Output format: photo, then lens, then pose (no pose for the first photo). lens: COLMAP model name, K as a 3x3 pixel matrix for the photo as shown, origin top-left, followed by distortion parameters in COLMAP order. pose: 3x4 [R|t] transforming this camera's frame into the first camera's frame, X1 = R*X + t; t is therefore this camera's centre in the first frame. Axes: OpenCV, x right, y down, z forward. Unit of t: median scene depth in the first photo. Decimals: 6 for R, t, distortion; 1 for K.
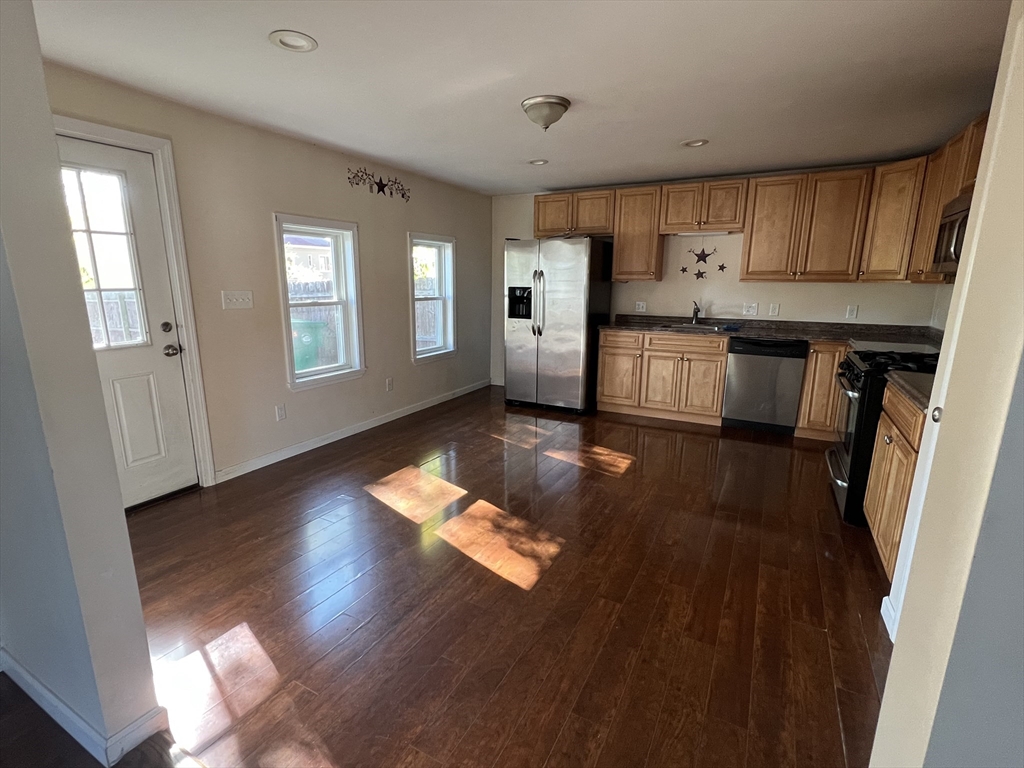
lens RADIAL K [[489.5, 0, 508.7], [0, 489.5, 387.1], [0, 0, 1]] dist [0.000448, 0.001017]
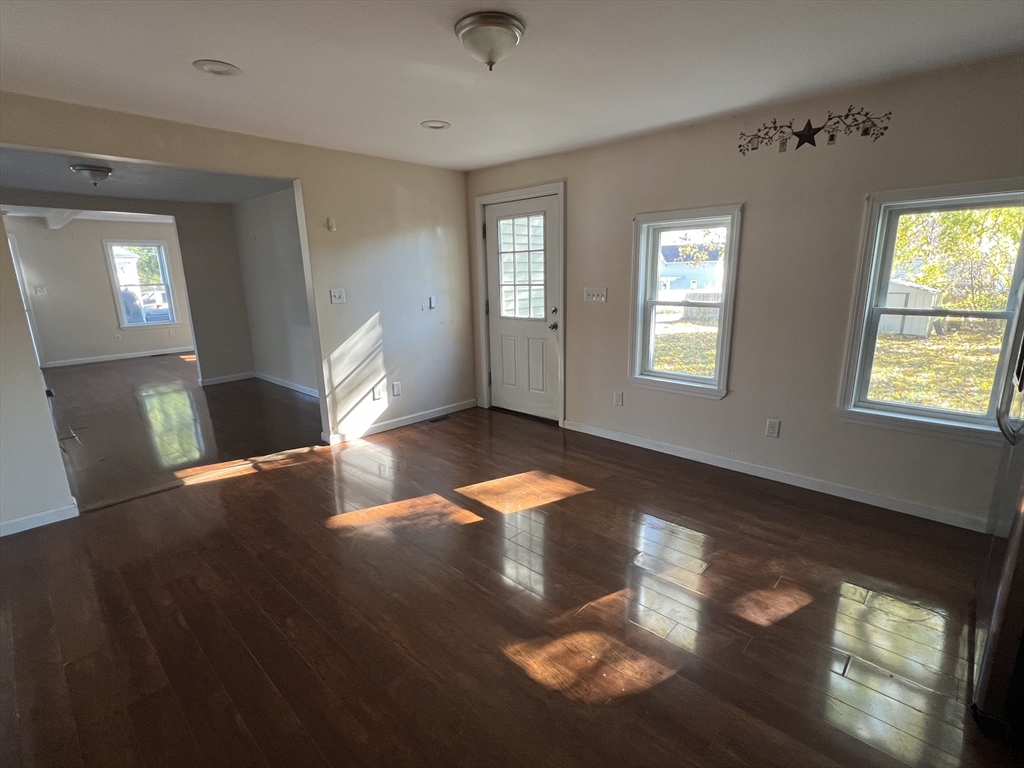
lens RADIAL K [[489.5, 0, 508.7], [0, 489.5, 387.1], [0, 0, 1]] dist [0.000448, 0.001017]
pose [[-0.266762, 0.218387, -0.938693, 0.712057], [-0.191176, 0.942643, 0.273635, -0.257156], [0.944611, 0.252451, -0.209711, 1.119311]]
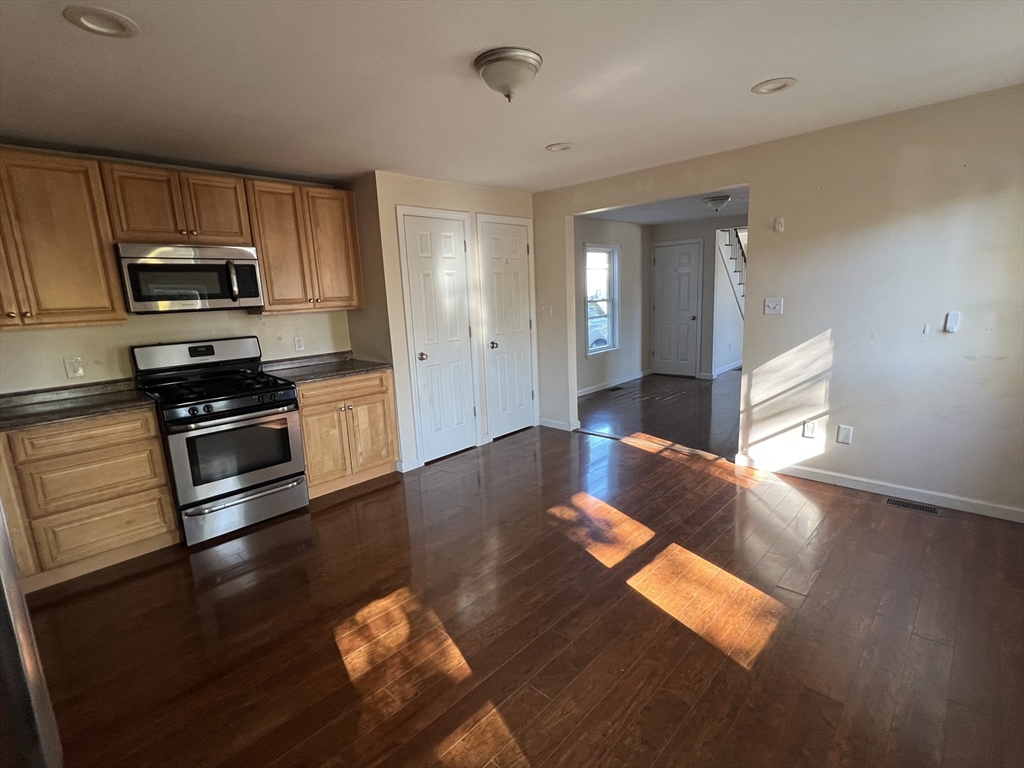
lens RADIAL K [[489.5, 0, 508.7], [0, 489.5, 387.1], [0, 0, 1]] dist [0.000448, 0.001017]
pose [[-0.961890, -0.016143, 0.272959, -0.108320], [0.095353, 0.915787, 0.390182, -0.366469], [-0.256271, 0.401340, -0.879347, 1.564238]]
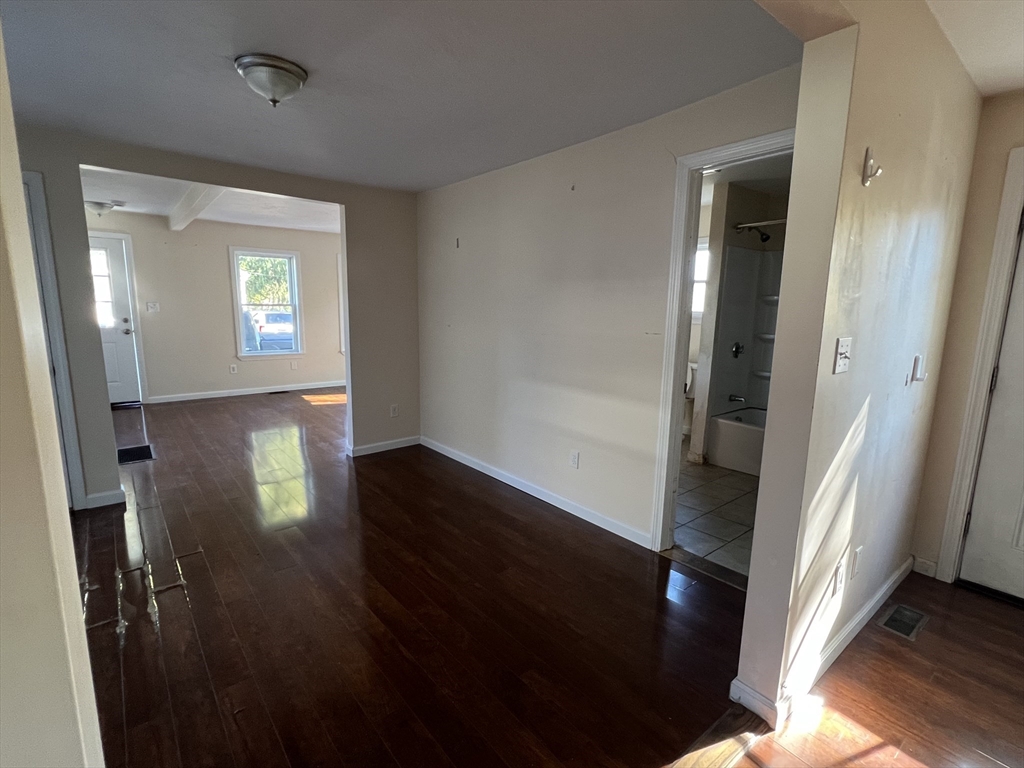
lens RADIAL K [[489.5, 0, 508.7], [0, 489.5, 387.1], [0, 0, 1]] dist [0.000448, 0.001017]
pose [[-0.391566, 0.138660, -0.909642, 0.150883], [-0.220313, 0.945698, 0.238992, -0.054739], [0.893386, 0.293987, -0.339755, 0.226979]]
